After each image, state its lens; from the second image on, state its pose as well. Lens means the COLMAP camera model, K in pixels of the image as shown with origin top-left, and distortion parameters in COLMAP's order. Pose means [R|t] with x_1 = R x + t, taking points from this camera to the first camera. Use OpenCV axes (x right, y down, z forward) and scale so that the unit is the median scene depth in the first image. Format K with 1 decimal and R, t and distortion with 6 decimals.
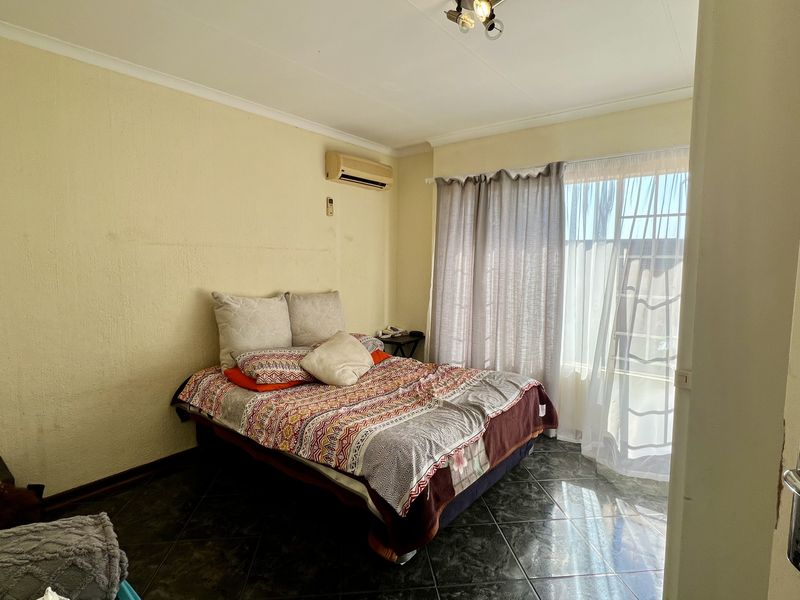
lens RADIAL K [[426.5, 0, 397.7], [0, 426.5, 297.2], [0, 0, 1]] dist [0.004076, -0.000565]
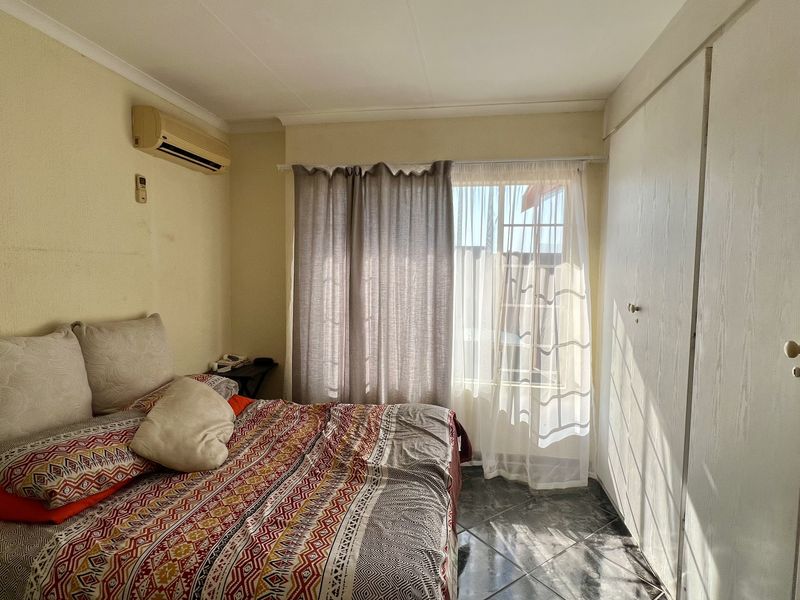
lens RADIAL K [[426.5, 0, 397.7], [0, 426.5, 297.2], [0, 0, 1]] dist [0.004076, -0.000565]
pose [[0.876970, -0.034135, 0.479331, -0.146277], [0.037647, 0.999288, 0.002285, -0.031741], [-0.479068, 0.016042, 0.877631, 0.242939]]
